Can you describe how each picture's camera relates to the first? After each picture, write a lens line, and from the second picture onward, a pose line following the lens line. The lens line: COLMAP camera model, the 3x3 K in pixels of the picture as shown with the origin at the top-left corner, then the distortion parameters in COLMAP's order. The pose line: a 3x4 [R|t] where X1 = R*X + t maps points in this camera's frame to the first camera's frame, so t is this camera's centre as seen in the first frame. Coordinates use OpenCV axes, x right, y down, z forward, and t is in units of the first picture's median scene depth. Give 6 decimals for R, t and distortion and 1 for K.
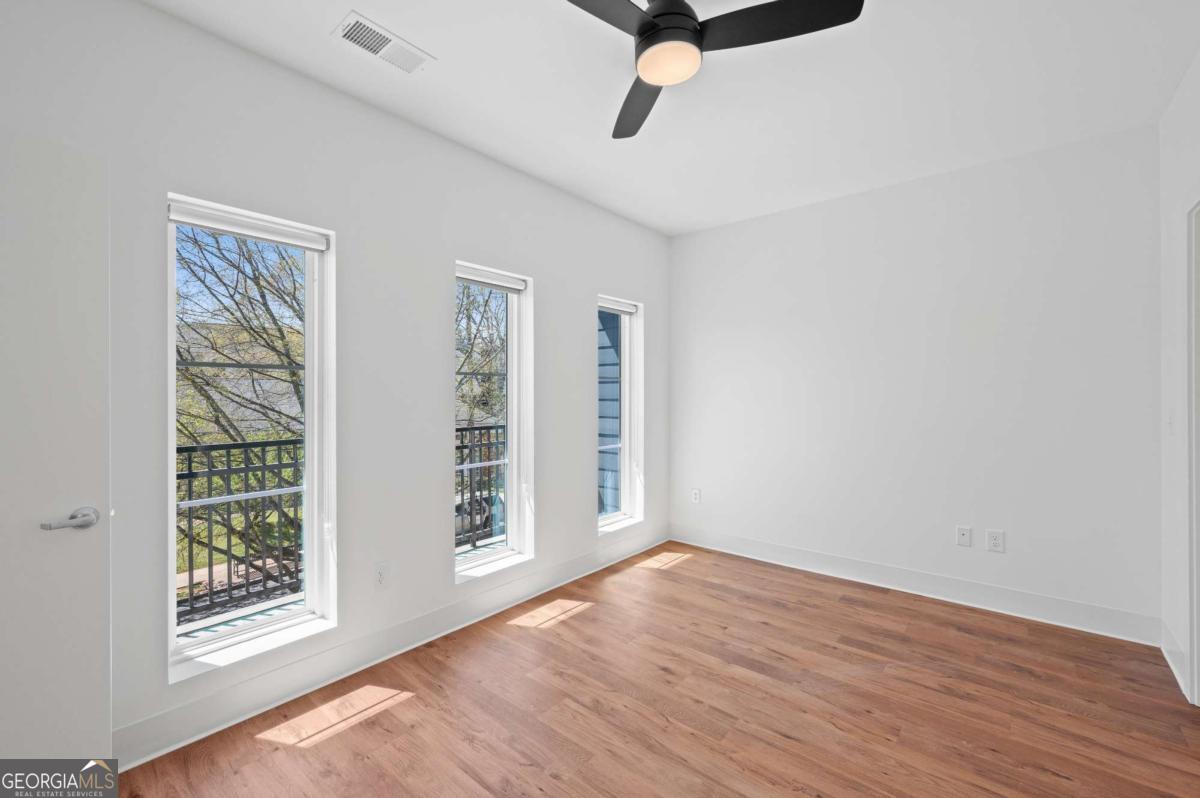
lens RADIAL K [[514.1, 0, 599.8], [0, 514.1, 396.4], [0, 0, 1]] dist [0.005526, -0.001237]
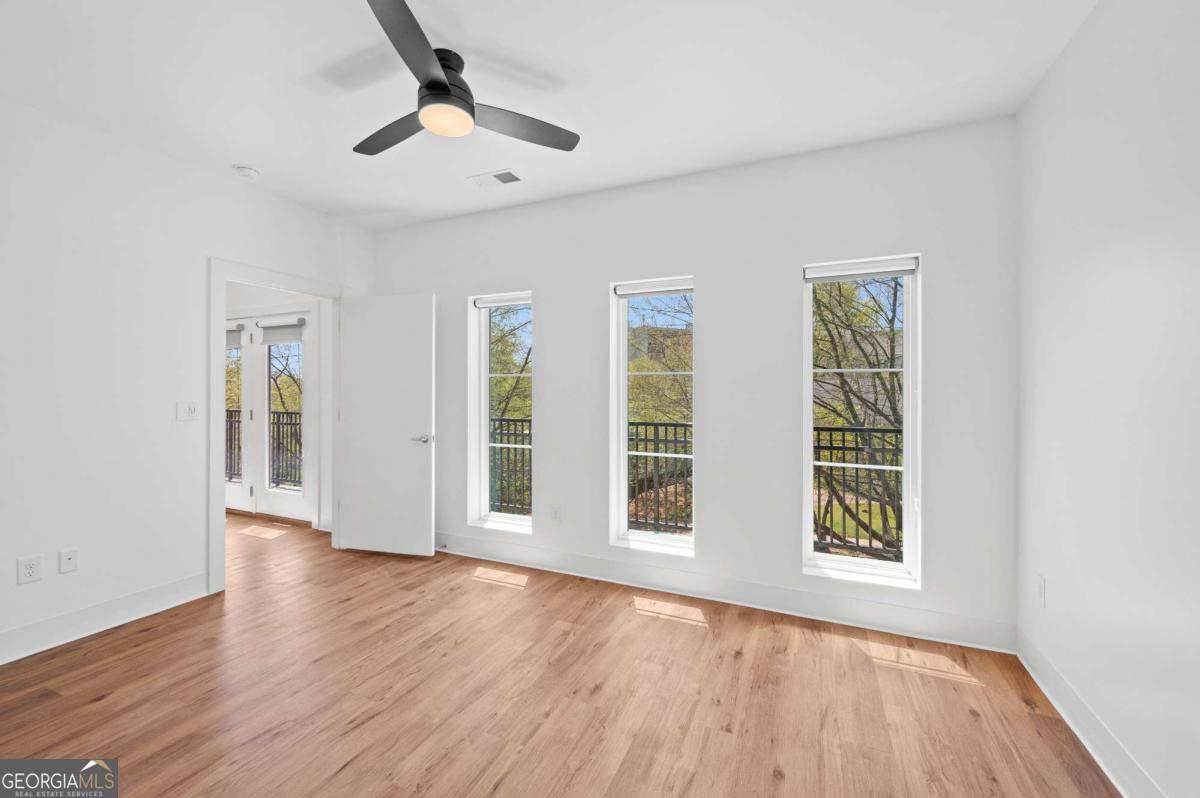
lens RADIAL K [[479.3, 0, 600.2], [0, 479.3, 391.4], [0, 0, 1]] dist [-0.002248, -0.000455]
pose [[0.257717, 0.003218, -0.966215, 0.870925], [-0.011051, 0.999939, 0.000383, -0.011774], [0.966157, 0.010579, 0.257737, 0.691599]]
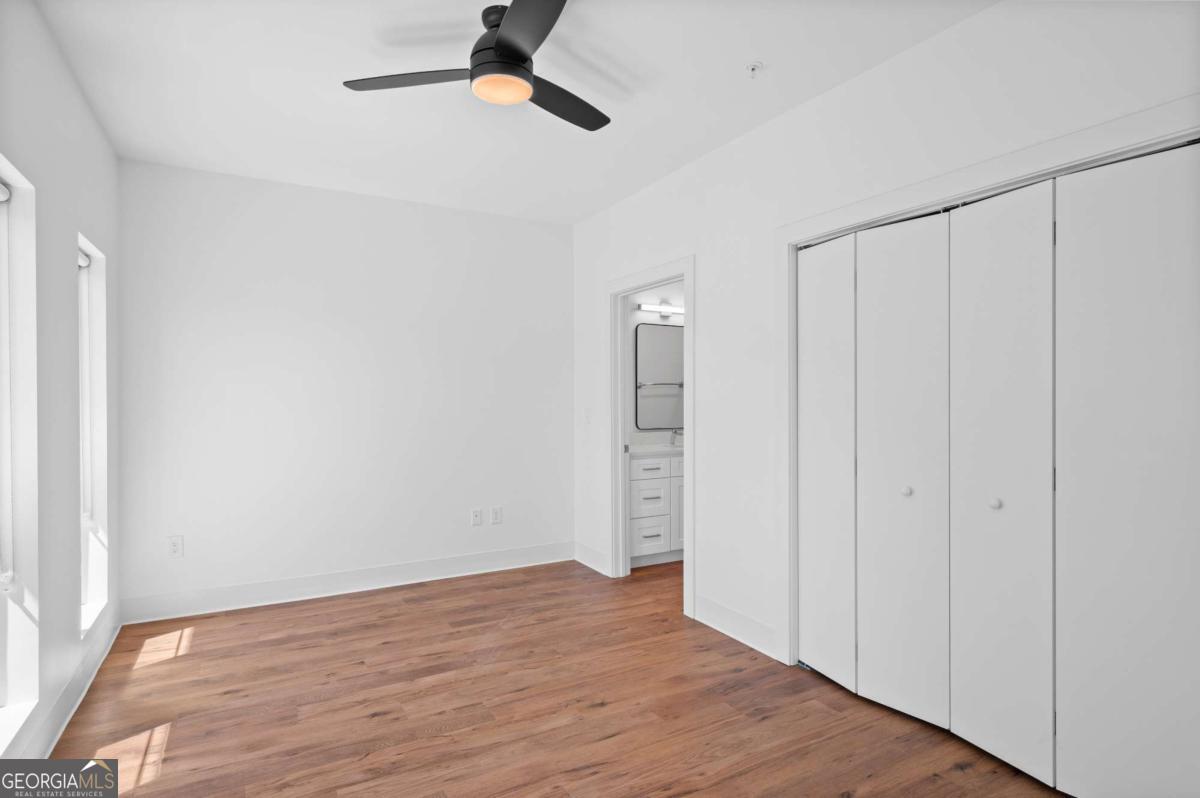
lens RADIAL K [[613.1, 0, 626.9], [0, 613.1, 404.6], [0, 0, 1]] dist [-0.004114, 0.000658]
pose [[0.323108, -0.008659, 0.946323, -0.650273], [0.007394, 0.999951, 0.006625, -0.007195], [-0.946333, 0.004856, 0.323156, 0.221349]]
